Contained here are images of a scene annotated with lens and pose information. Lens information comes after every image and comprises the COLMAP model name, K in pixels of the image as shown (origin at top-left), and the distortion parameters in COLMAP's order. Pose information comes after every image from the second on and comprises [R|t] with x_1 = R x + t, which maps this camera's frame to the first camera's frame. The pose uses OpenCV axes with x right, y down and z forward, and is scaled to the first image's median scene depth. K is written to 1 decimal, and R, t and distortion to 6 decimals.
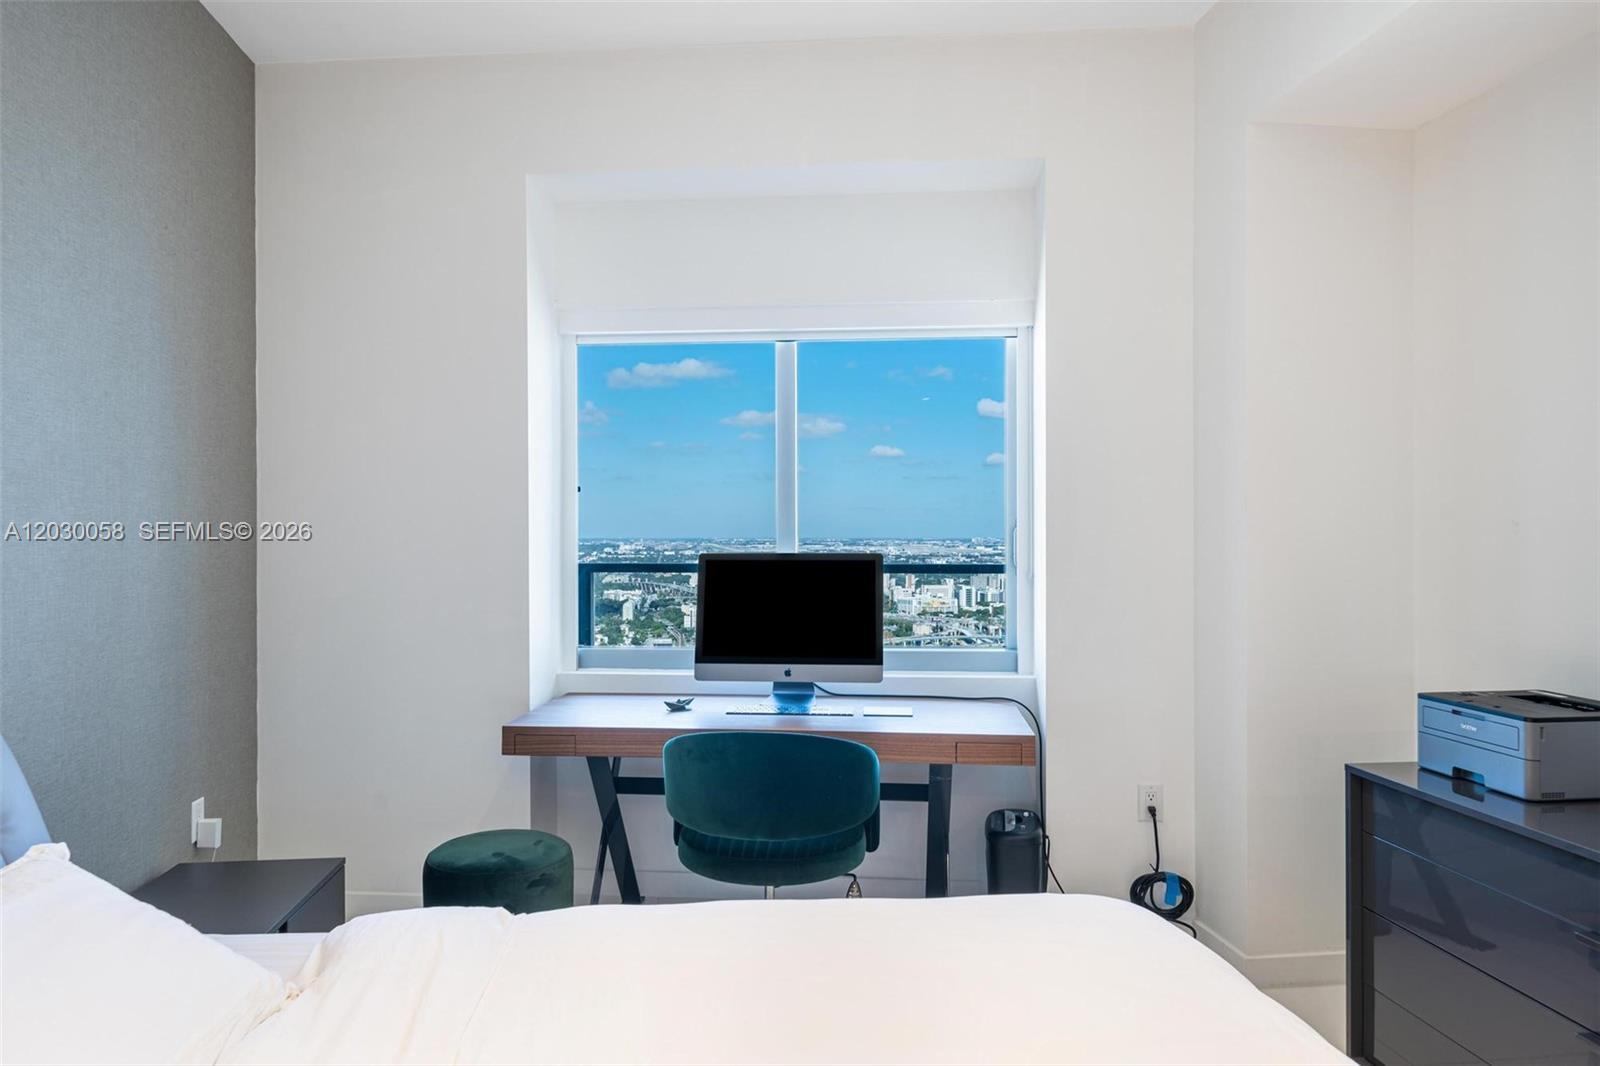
lens RADIAL K [[1062.4, 0, 800.0], [0, 1062.4, 535.7], [0, 0, 1]] dist [-0.003879, -0.001010]
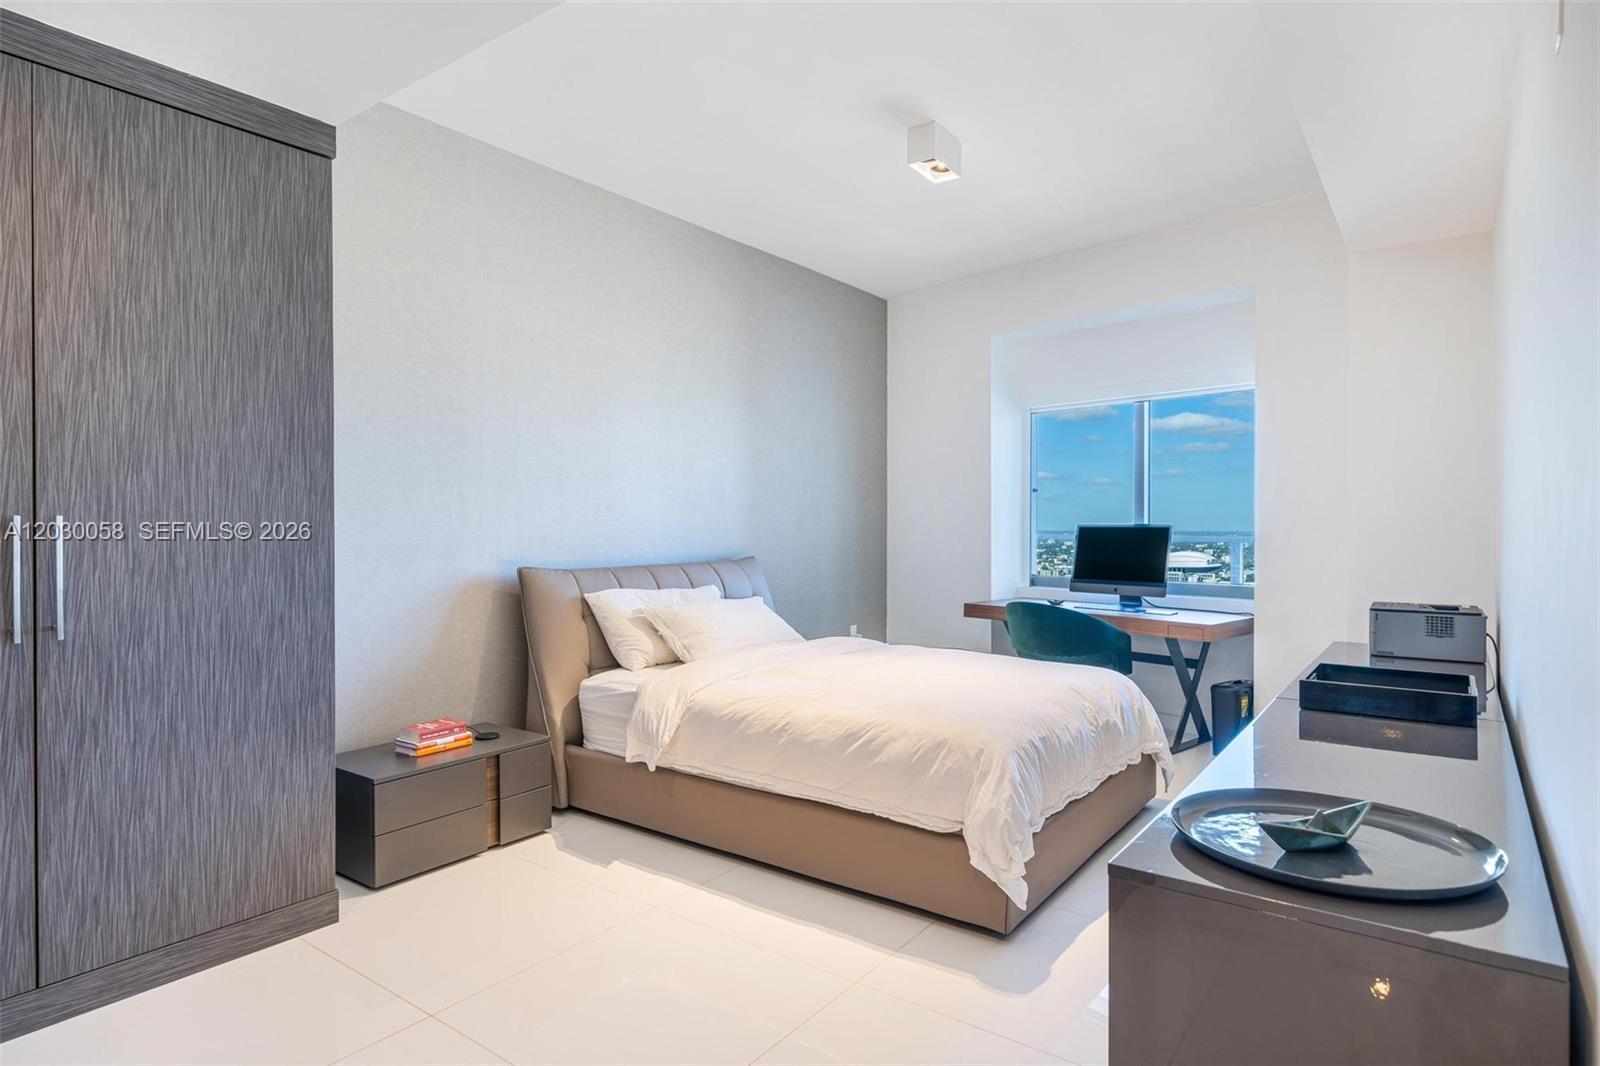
lens RADIAL K [[870.7, 0, 801.2], [0, 870.7, 529.2], [0, 0, 1]] dist [0.001118, 0.000718]
pose [[0.731258, 0.006527, -0.682070, 0.588168], [0.006005, 0.999854, 0.016006, -0.001294], [0.682075, -0.015800, 0.731112, -0.443615]]
